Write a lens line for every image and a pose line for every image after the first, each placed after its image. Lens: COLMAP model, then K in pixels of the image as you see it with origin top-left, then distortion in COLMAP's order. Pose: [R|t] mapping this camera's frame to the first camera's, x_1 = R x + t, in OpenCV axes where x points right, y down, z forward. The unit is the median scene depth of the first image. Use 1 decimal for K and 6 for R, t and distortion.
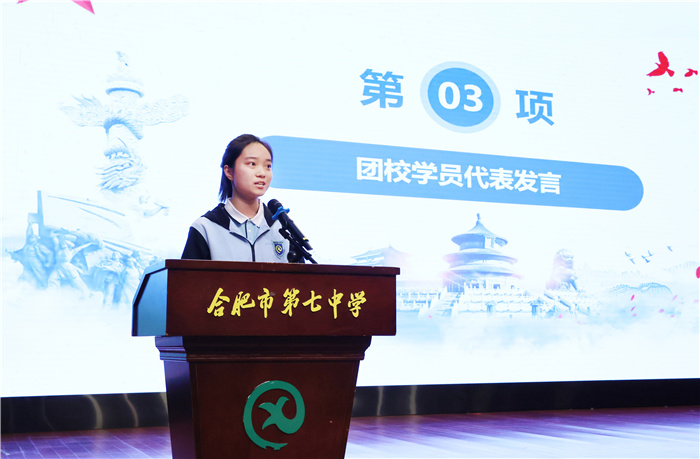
lens RADIAL K [[914.1, 0, 349.8], [0, 914.1, 230.9], [0, 0, 1]] dist [0.095873, 0.000000]
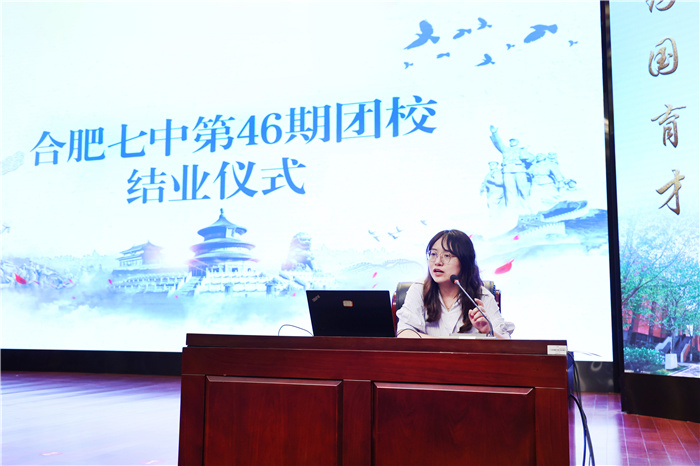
lens RADIAL K [[762.7, 0, 349.8], [0, 762.7, 230.8], [0, 0, 1]] dist [0.080618, 0.000000]
pose [[0.709021, -0.069780, -0.701727, 0.940504], [0.073890, 0.996966, -0.024480, 0.045594], [0.701306, -0.034494, 0.712025, 0.415061]]
